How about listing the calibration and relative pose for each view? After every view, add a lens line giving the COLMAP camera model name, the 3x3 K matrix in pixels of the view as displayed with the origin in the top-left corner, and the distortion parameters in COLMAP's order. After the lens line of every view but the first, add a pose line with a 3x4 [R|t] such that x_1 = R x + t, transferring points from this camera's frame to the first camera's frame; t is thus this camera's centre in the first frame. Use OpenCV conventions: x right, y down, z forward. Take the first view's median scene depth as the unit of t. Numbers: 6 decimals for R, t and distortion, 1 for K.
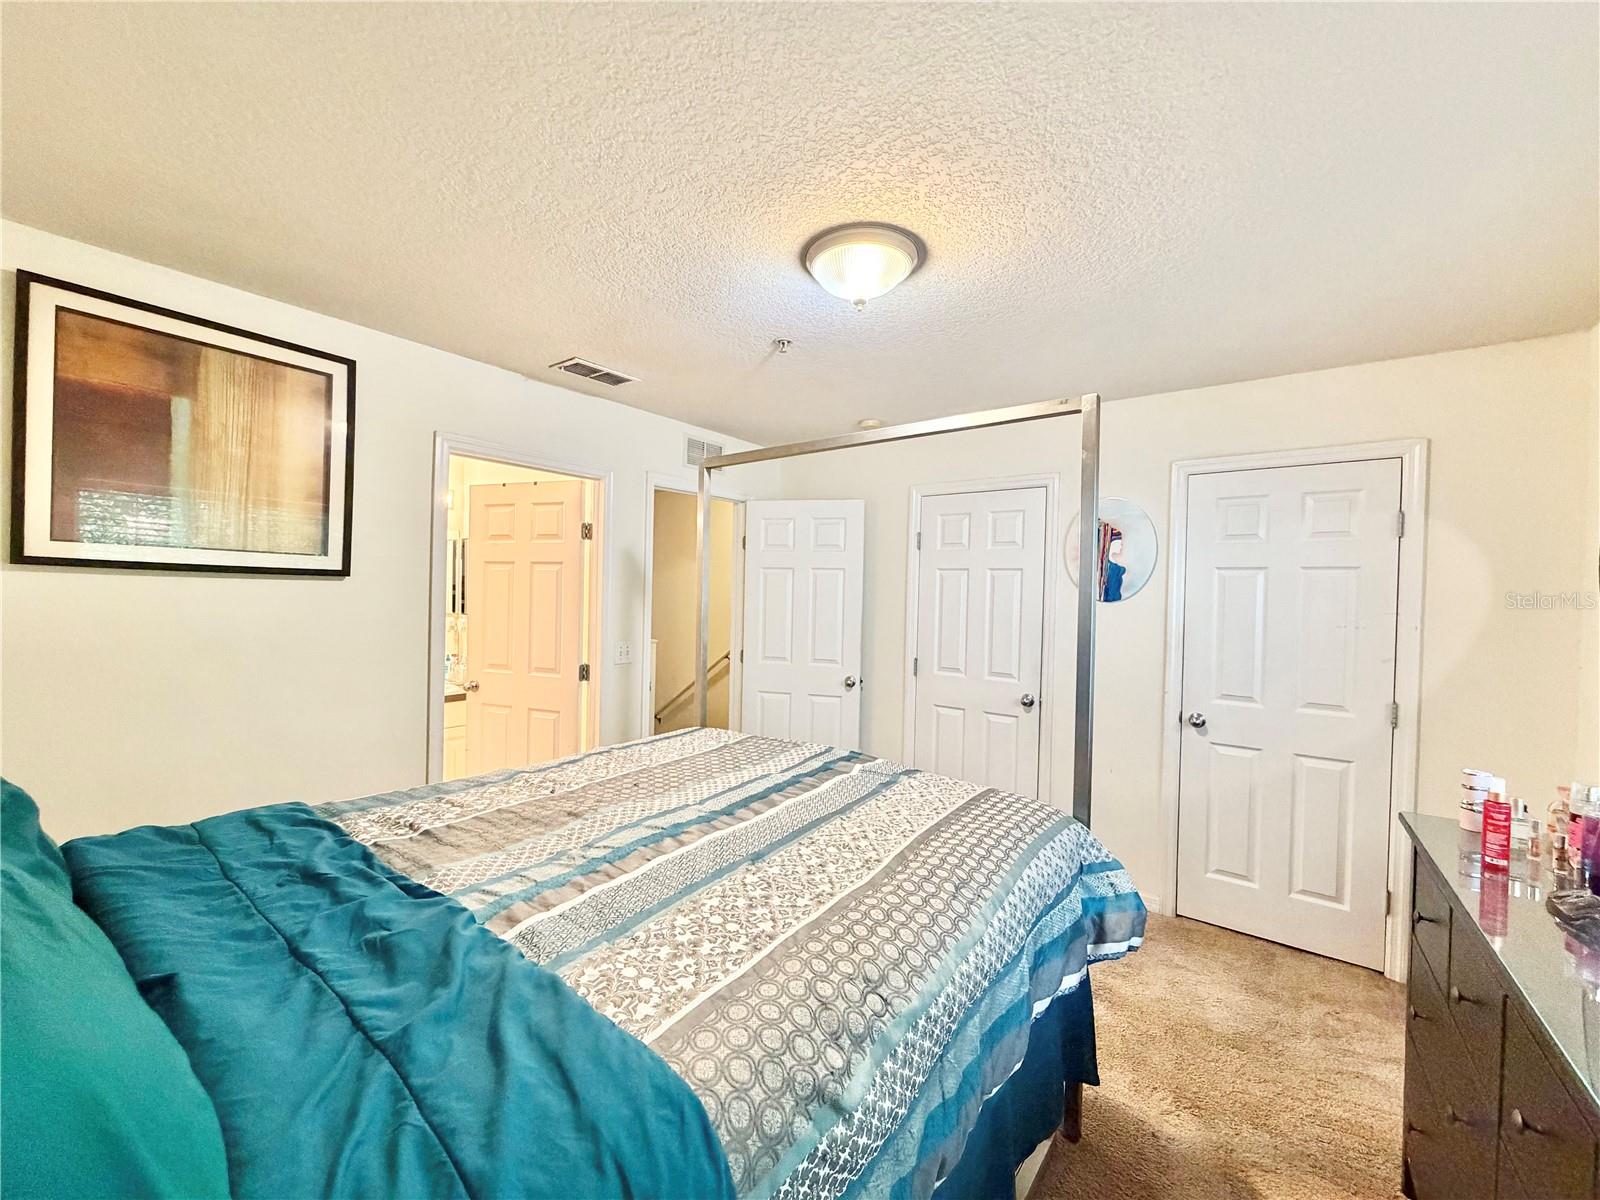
lens RADIAL K [[639.5, 0, 795.4], [0, 639.5, 593.1], [0, 0, 1]] dist [-0.001642, 0.000466]
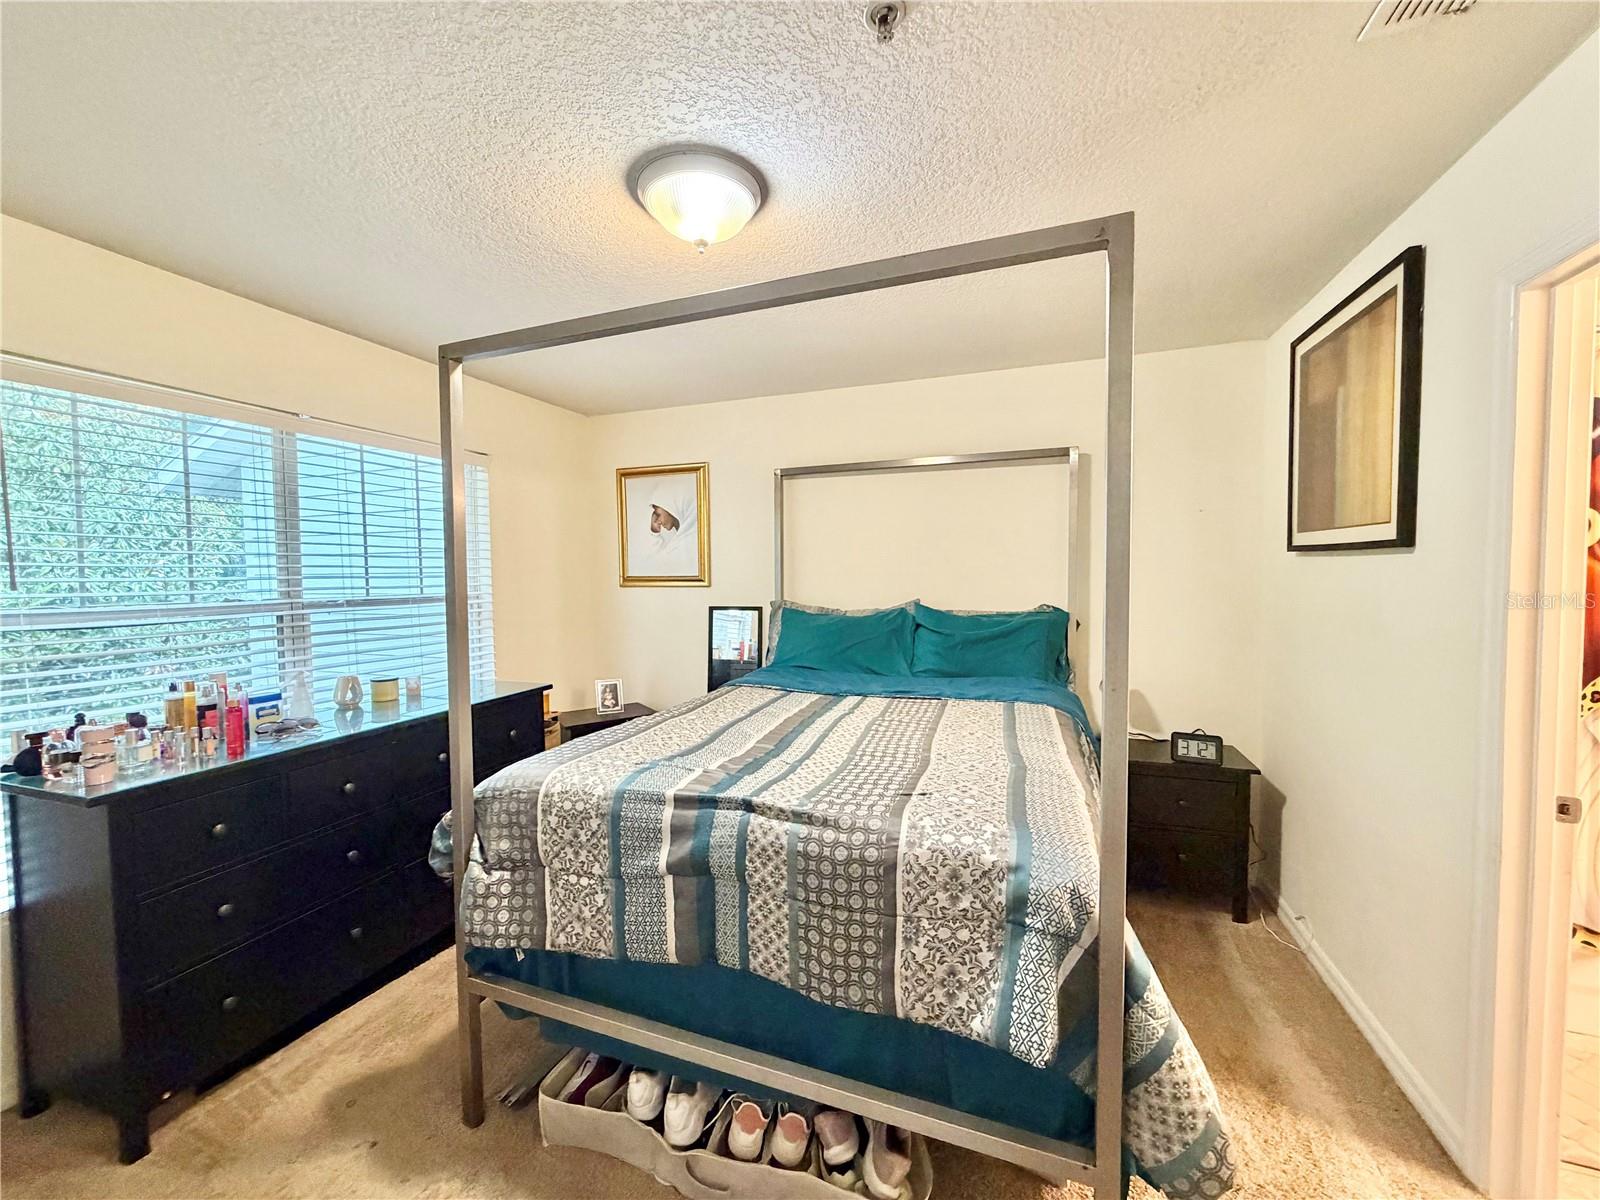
lens RADIAL K [[639.5, 0, 794.4], [0, 639.5, 601.0], [0, 0, 1]] dist [-0.001642, 0.000466]
pose [[-0.957641, 0.002538, -0.287955, 0.191301], [-0.010241, 0.999028, 0.042864, 0.011461], [0.287784, 0.043997, -0.956684, 1.521085]]
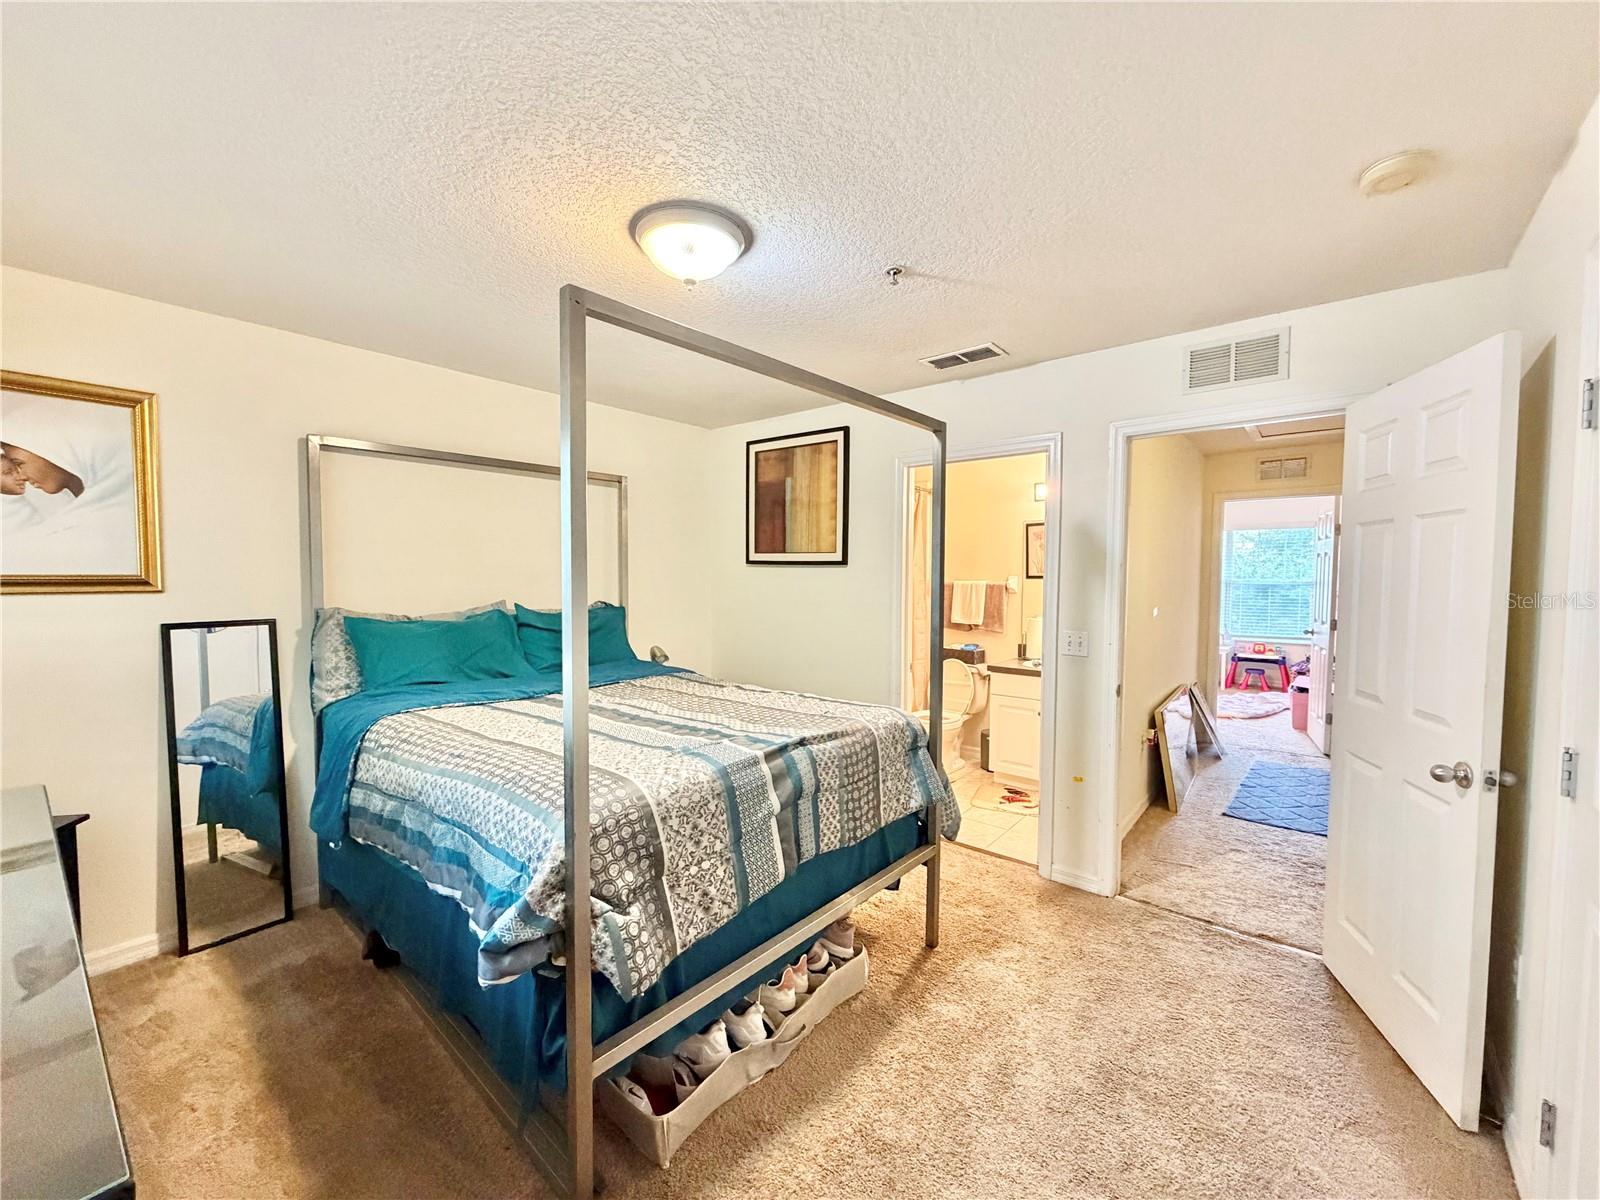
lens RADIAL K [[639.5, 0, 797.3], [0, 639.5, 602.0], [0, 0, 1]] dist [-0.001642, 0.000466]
pose [[-0.051128, 0.024694, -0.998387, 0.891691], [-0.009092, 0.999641, 0.025191, 0.026864], [0.998651, 0.010365, -0.050885, 0.971945]]
